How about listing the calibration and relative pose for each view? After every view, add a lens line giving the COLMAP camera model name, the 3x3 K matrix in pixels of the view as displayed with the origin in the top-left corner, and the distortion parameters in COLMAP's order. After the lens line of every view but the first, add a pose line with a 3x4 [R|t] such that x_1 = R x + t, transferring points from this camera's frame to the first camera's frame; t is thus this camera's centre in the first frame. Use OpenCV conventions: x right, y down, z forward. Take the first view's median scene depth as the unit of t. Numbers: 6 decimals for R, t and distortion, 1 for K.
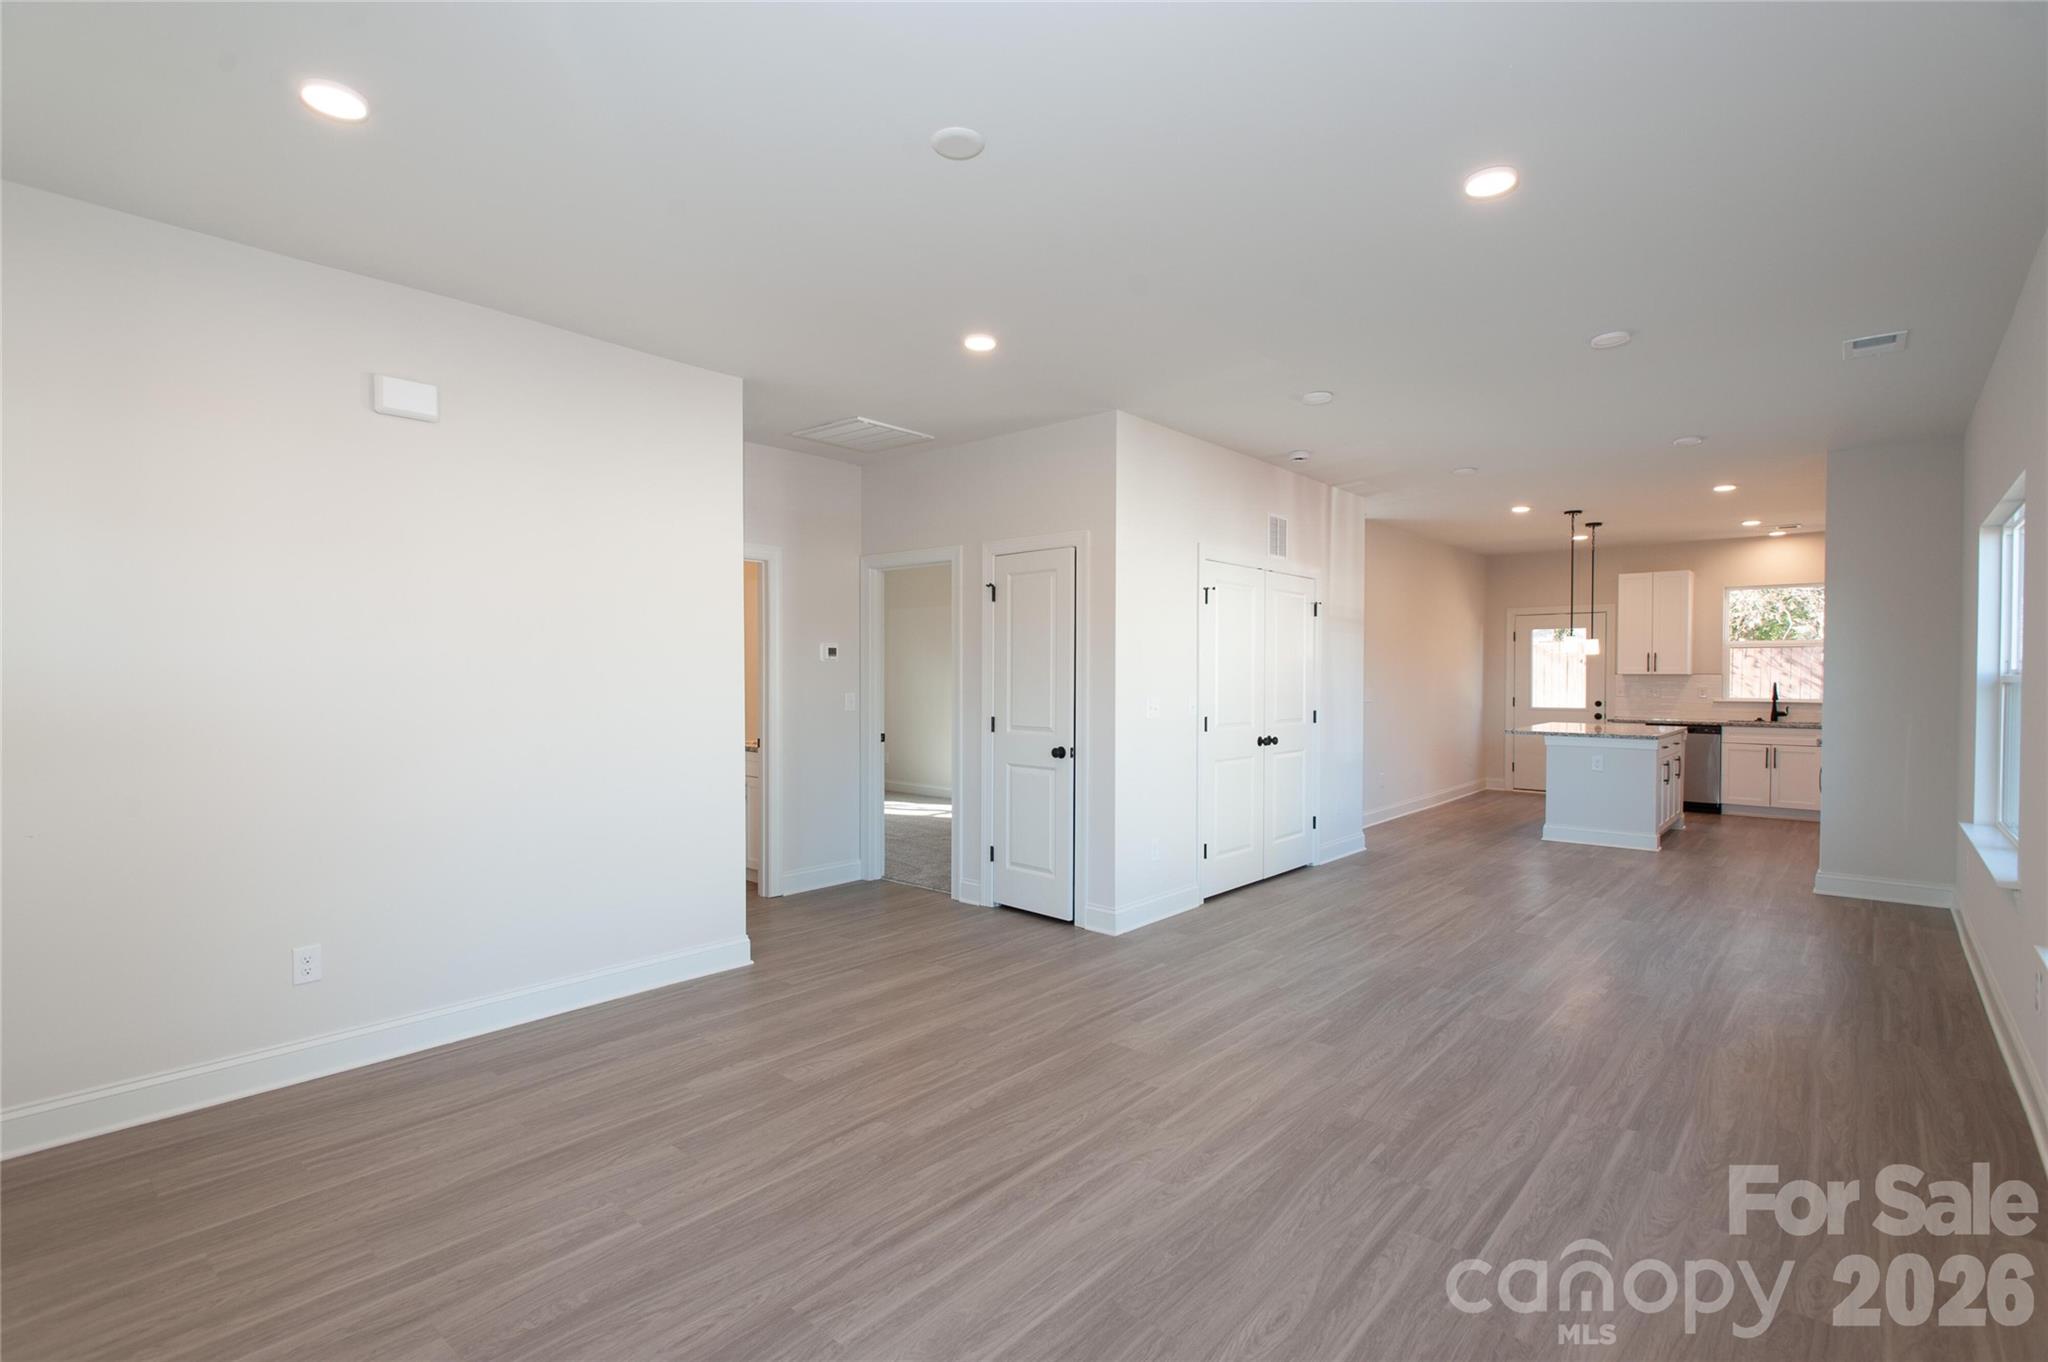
lens RADIAL K [[963.1, 0, 1017.1], [0, 963.1, 689.5], [0, 0, 1]] dist [0.015765, -0.003878]
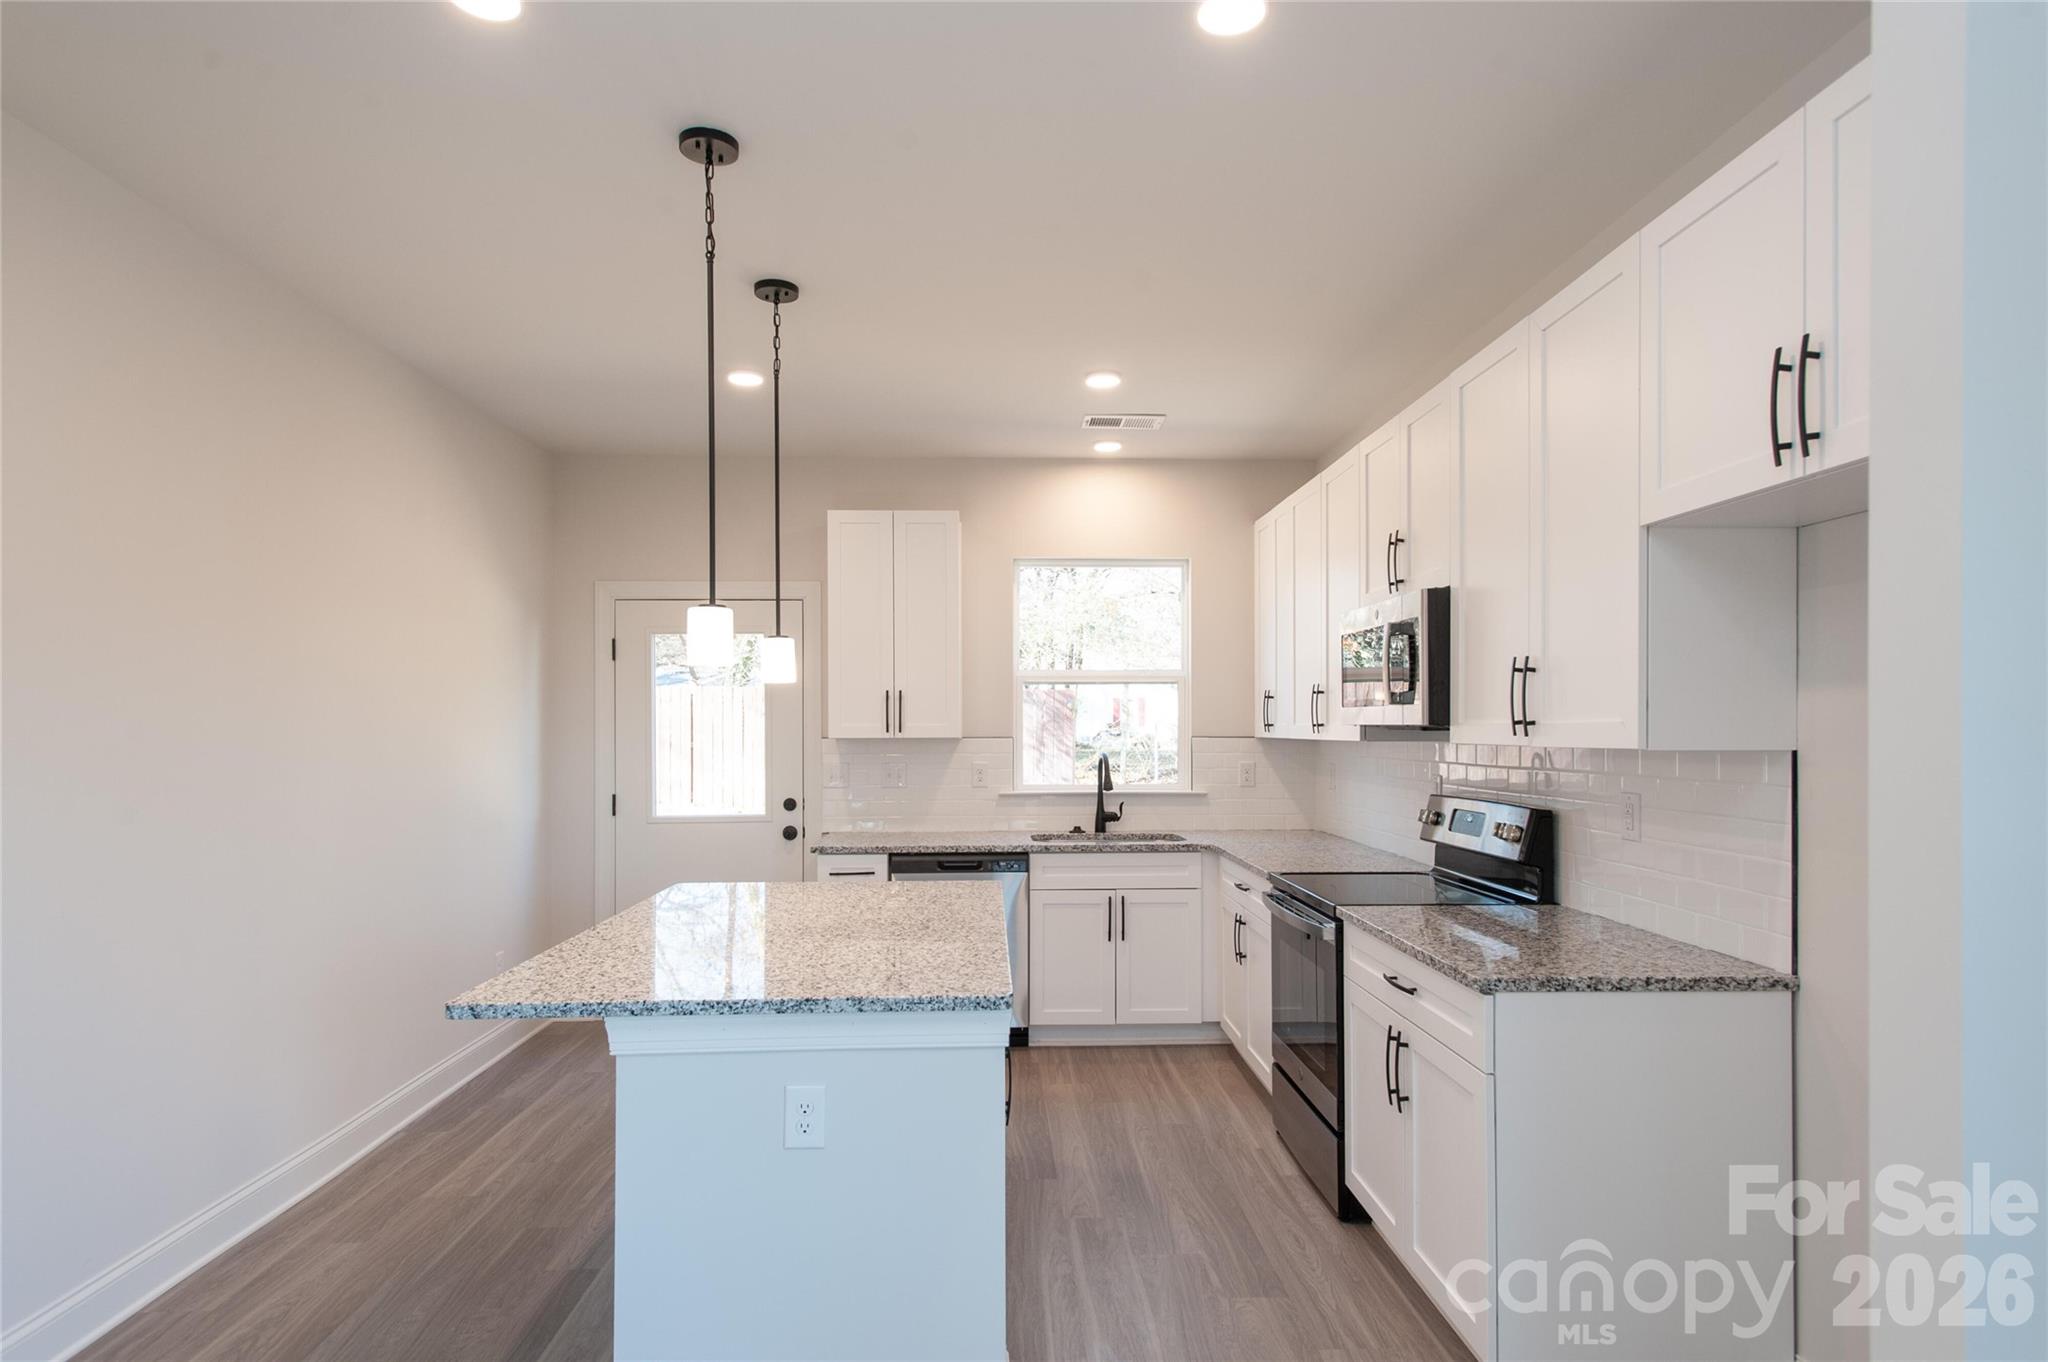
lens RADIAL K [[1109.7, 0, 1038.5], [0, 1109.7, 725.8], [0, 0, 1]] dist [0.019564, -0.000209]
pose [[0.721711, -0.000533, 0.692194, 0.368889], [0.014424, 0.999794, -0.014269, -0.013948], [-0.692044, 0.020282, 0.721570, 0.618098]]
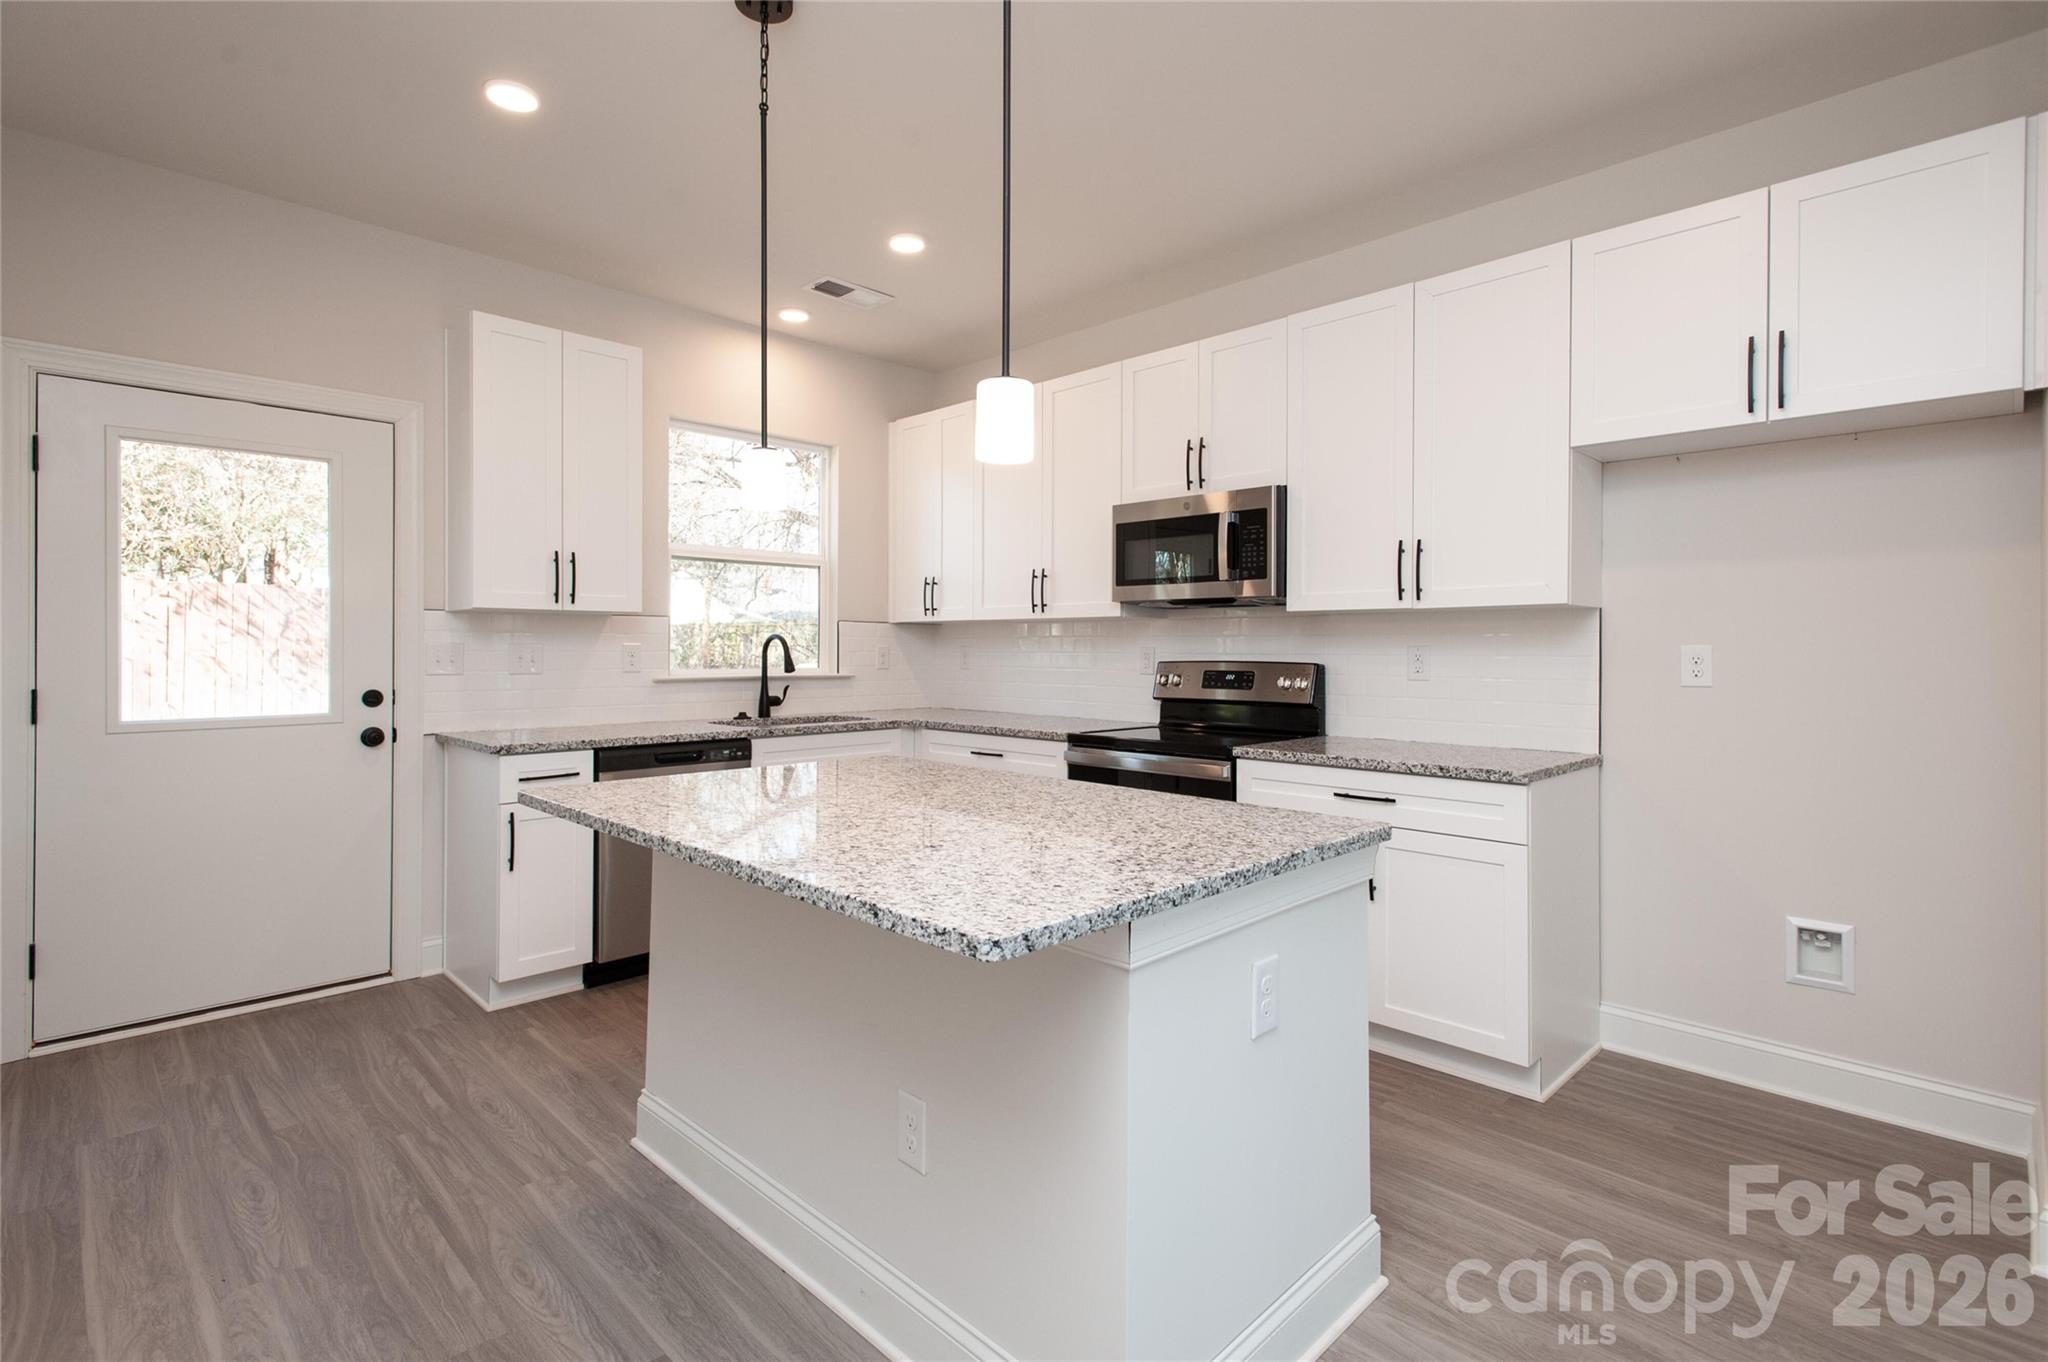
lens RADIAL K [[963.1, 0, 1024.0], [0, 963.1, 650.2], [0, 0, 1]] dist [0.015765, -0.003878]
pose [[0.066452, -0.000971, 0.997789, 0.321893], [0.013671, 0.999907, 0.000063, 0.001708], [-0.997696, 0.013636, 0.066459, 0.848719]]
